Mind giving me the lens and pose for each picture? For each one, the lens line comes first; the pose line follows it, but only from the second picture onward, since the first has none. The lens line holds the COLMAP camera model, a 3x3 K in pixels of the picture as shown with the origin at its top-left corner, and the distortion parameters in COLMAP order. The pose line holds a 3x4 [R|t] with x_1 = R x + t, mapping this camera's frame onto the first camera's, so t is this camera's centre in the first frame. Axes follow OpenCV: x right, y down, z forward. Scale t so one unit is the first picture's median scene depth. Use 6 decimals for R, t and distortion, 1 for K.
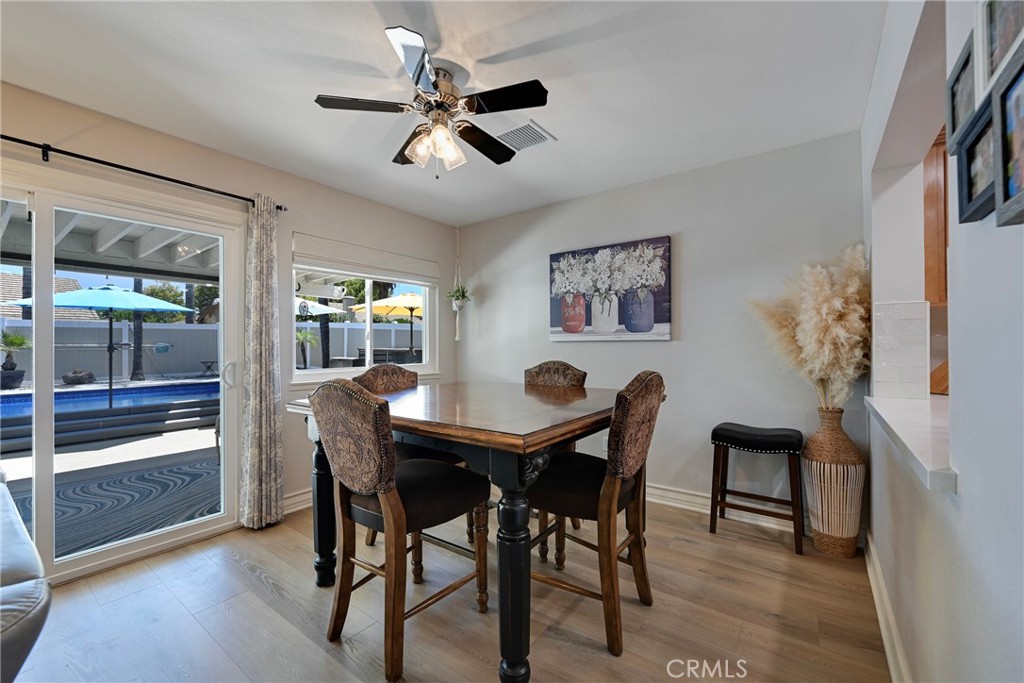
lens RADIAL K [[412.1, 0, 508.5], [0, 412.1, 344.5], [0, 0, 1]] dist [0.010540, 0.000114]
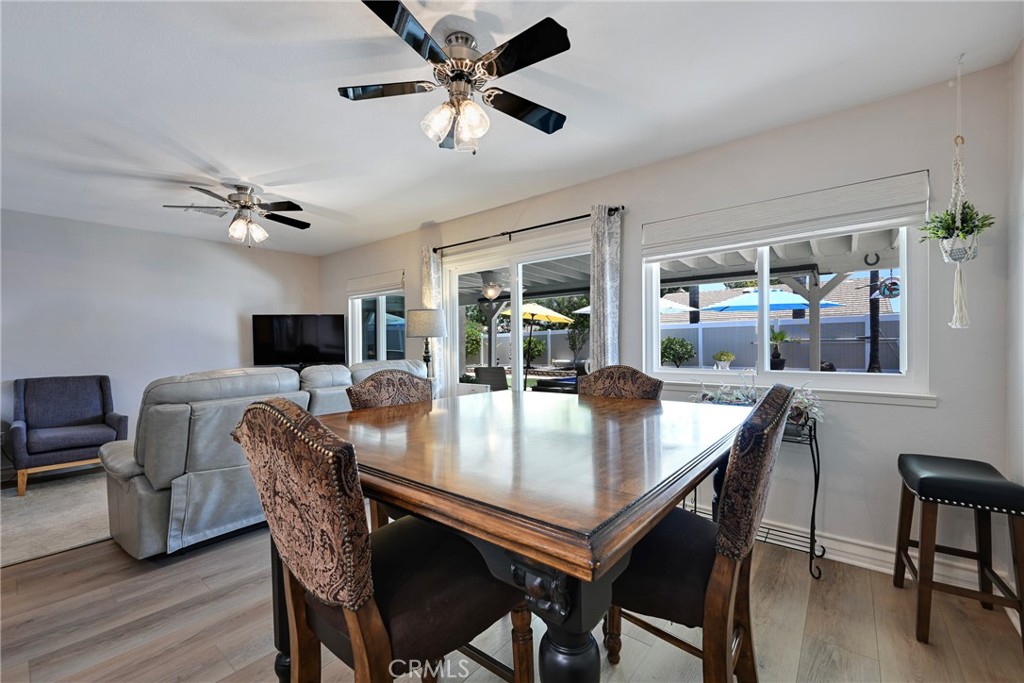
lens RADIAL K [[412.1, 0, 509.2], [0, 412.1, 343.1], [0, 0, 1]] dist [0.010540, 0.000114]
pose [[-0.063051, 0.014554, -0.997904, 0.519064], [0.014243, 0.999805, 0.013682, -0.014682], [0.997909, -0.013351, -0.063246, 0.843864]]
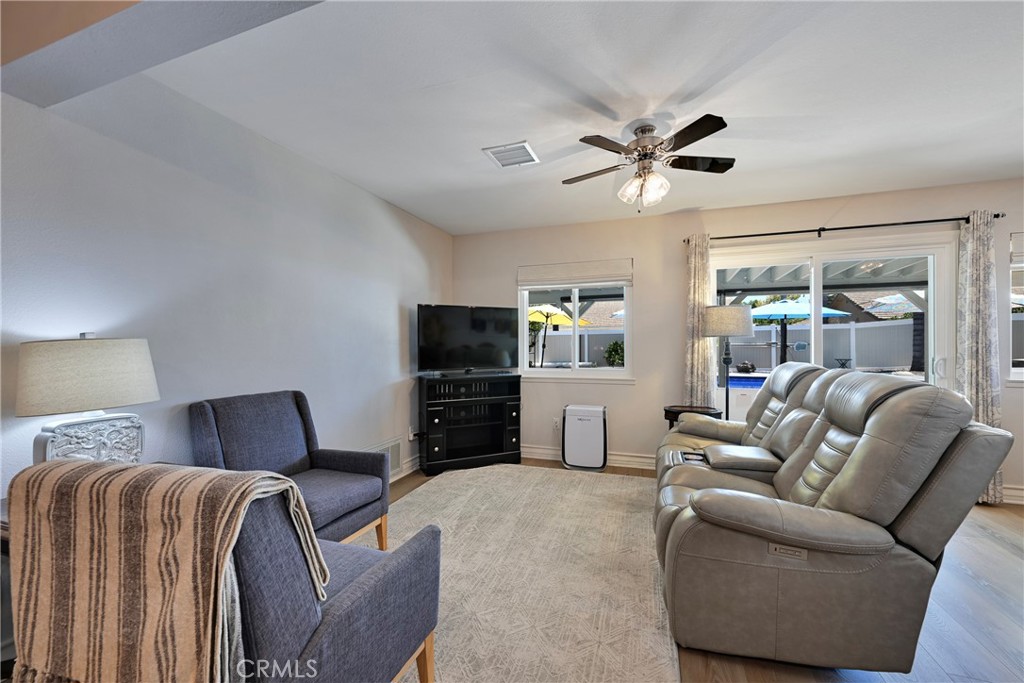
lens RADIAL K [[412.1, 0, 506.7], [0, 412.1, 344.1], [0, 0, 1]] dist [0.010540, 0.000114]
pose [[0.295424, 0.000012, -0.955366, 0.118365], [0.002507, 0.999997, 0.000788, -0.000244], [0.955363, -0.002628, 0.295423, -0.575226]]
